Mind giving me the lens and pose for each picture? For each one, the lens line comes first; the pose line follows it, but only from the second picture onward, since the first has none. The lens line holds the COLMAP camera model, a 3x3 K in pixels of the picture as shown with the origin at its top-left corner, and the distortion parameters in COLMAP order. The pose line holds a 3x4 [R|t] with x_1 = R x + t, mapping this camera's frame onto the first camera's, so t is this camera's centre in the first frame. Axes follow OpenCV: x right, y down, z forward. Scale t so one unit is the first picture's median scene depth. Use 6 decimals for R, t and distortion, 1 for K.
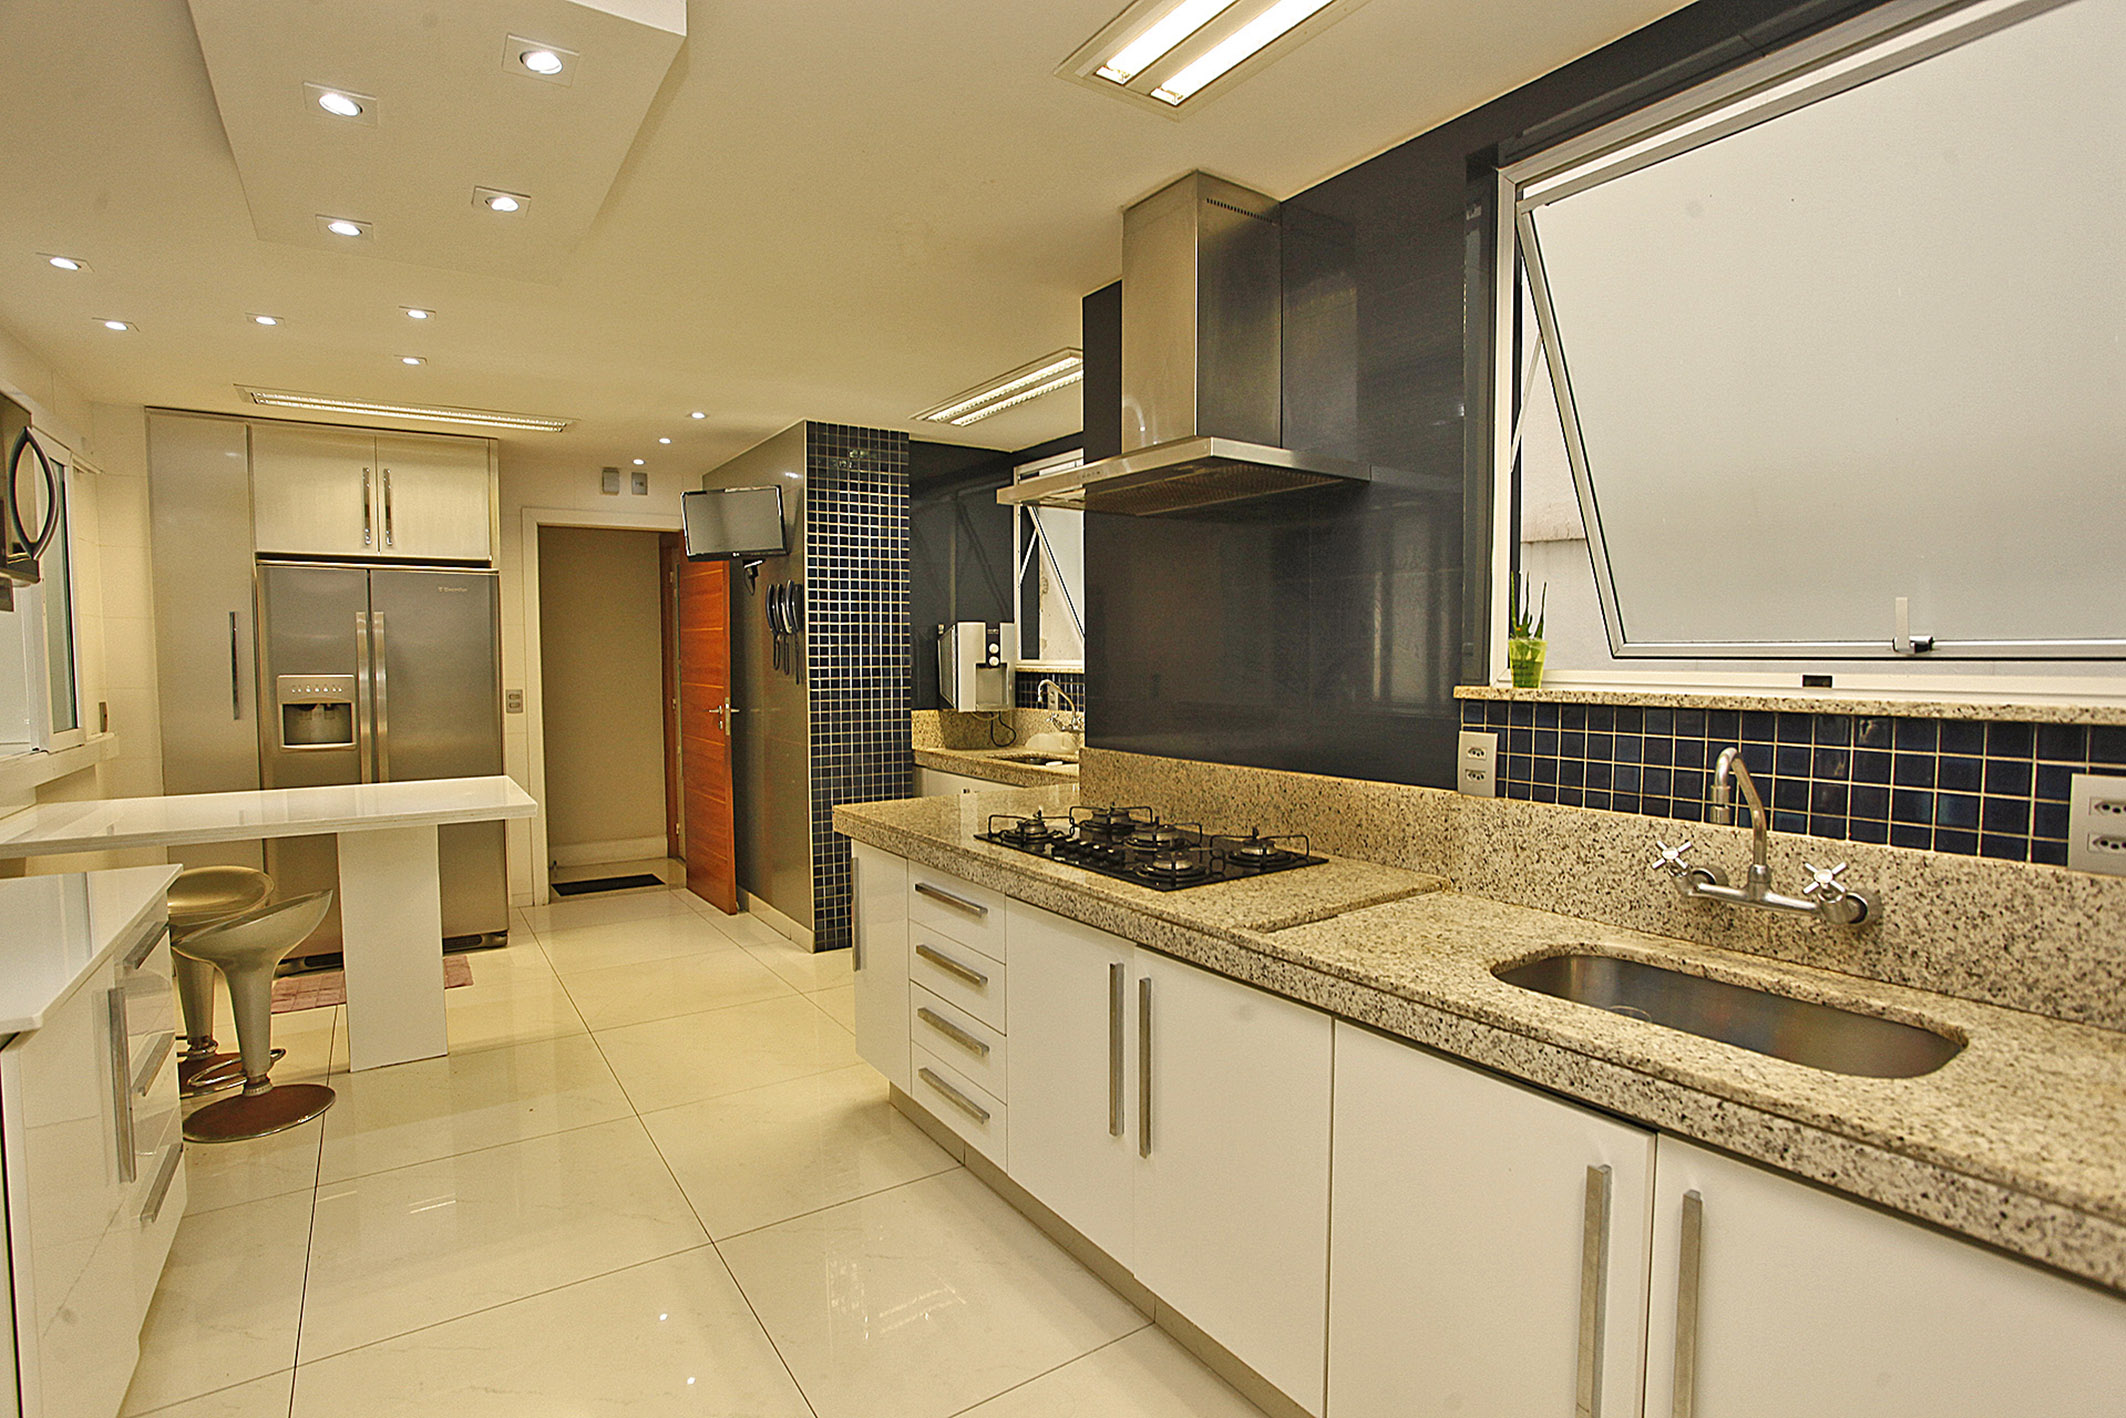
lens RADIAL K [[1042.6, 0, 1054.3], [0, 1042.6, 710.6], [0, 0, 1]] dist [-0.078988, 0.037036]
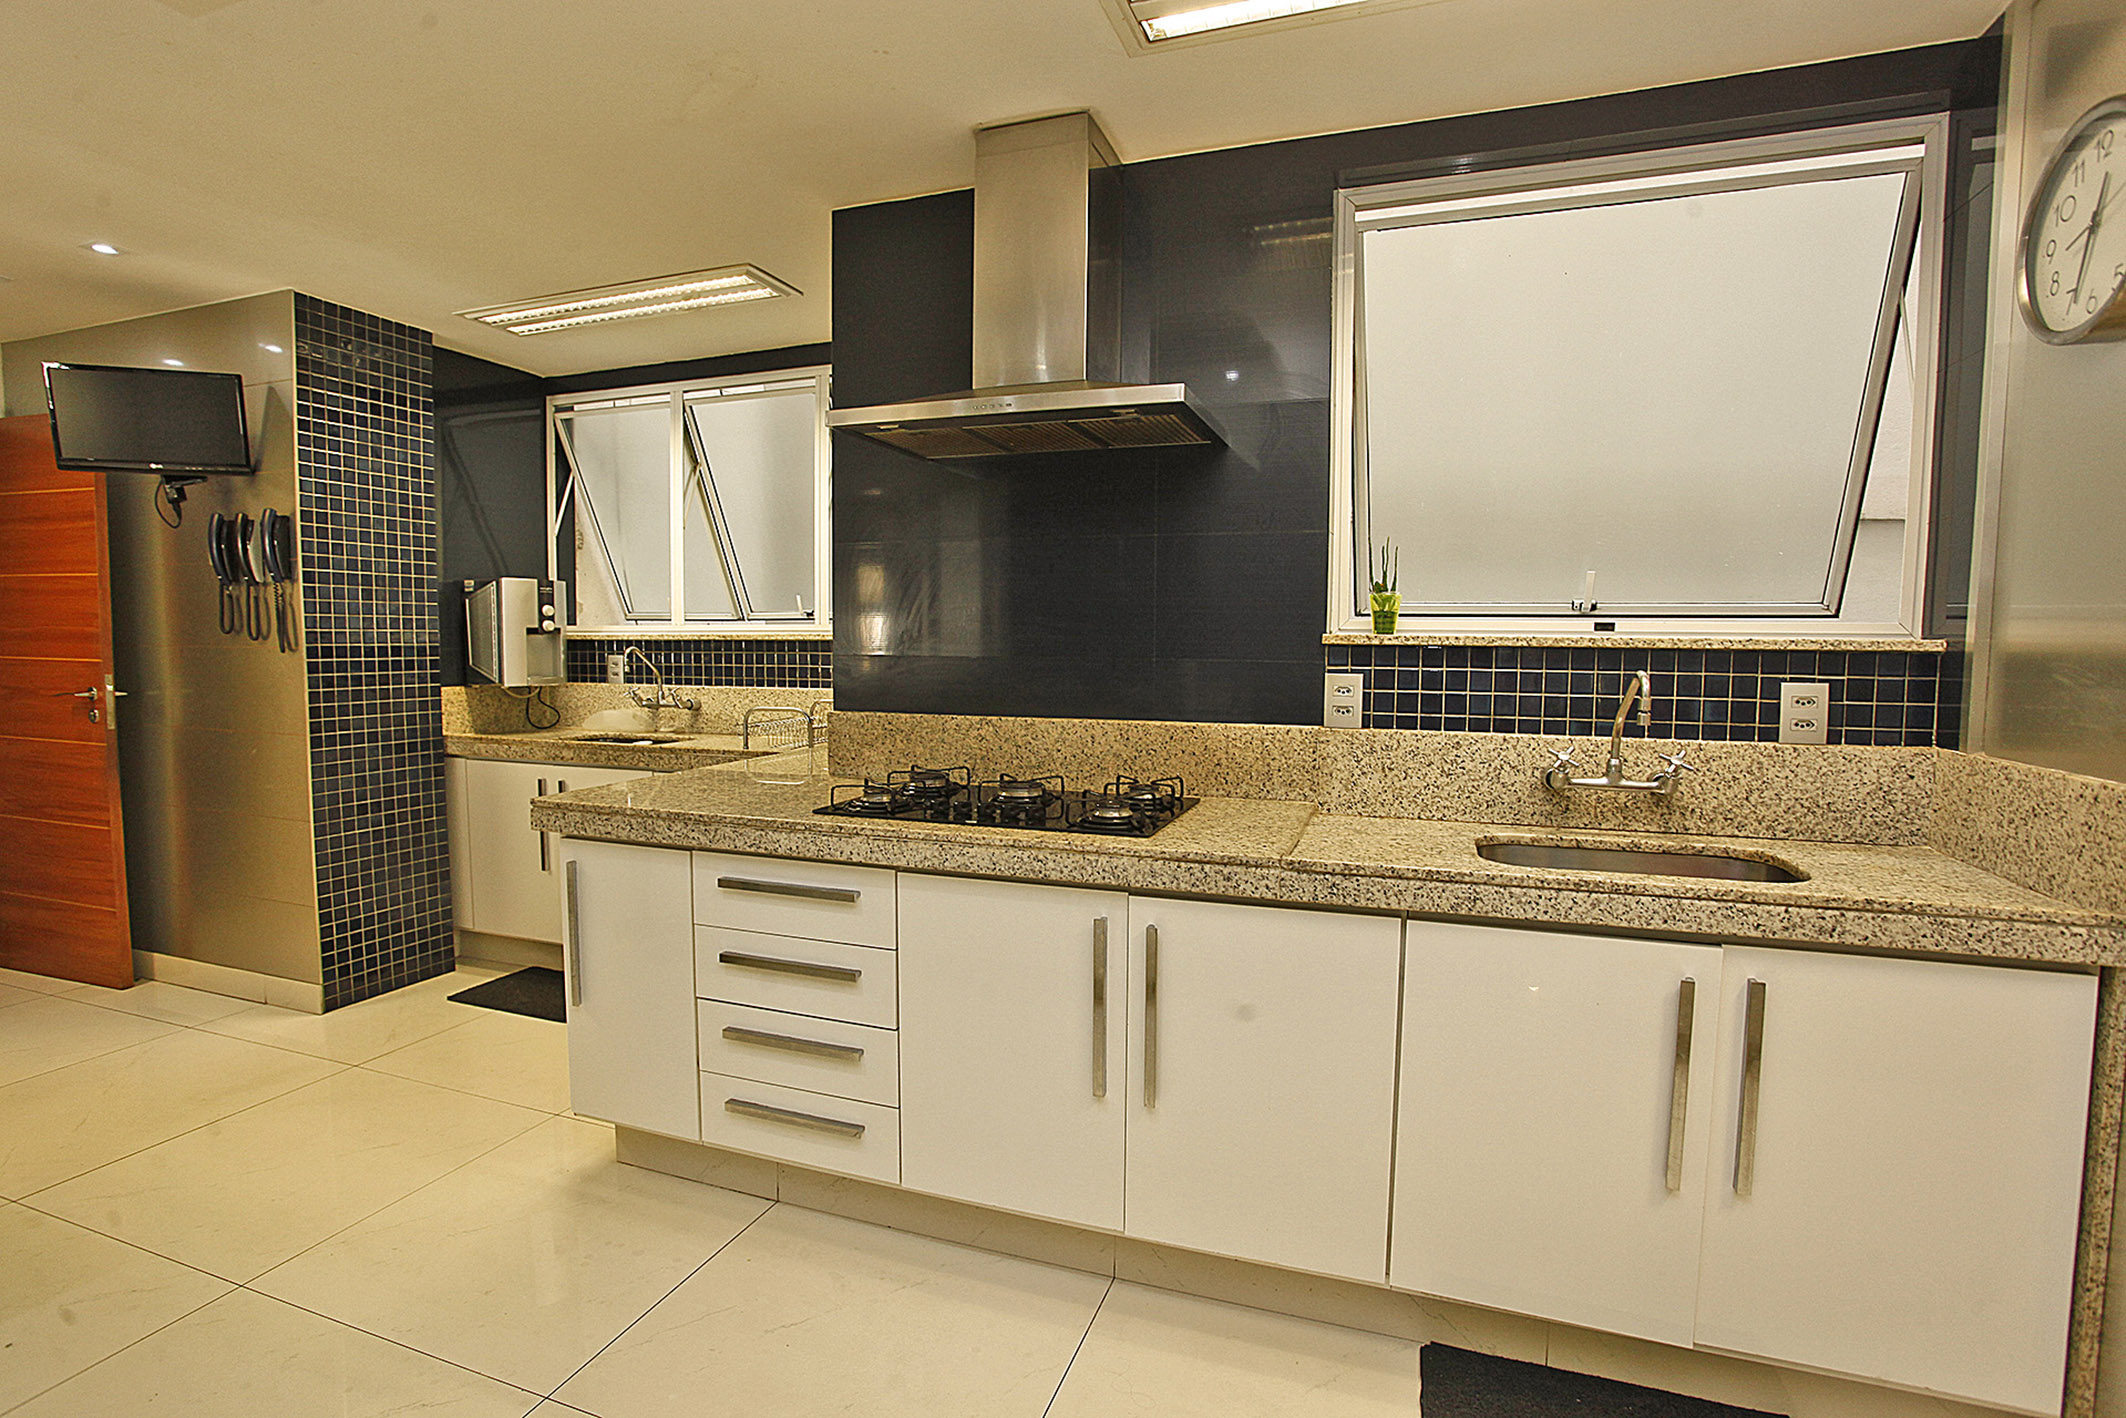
lens RADIAL K [[1042.6, 0, 1054.3], [0, 1042.6, 710.6], [0, 0, 1]] dist [-0.078988, 0.037036]
pose [[0.807420, -0.032049, 0.589106, -0.535138], [0.023272, 0.999476, 0.022478, 0.028725], [-0.589518, -0.004439, 0.807743, 0.246681]]
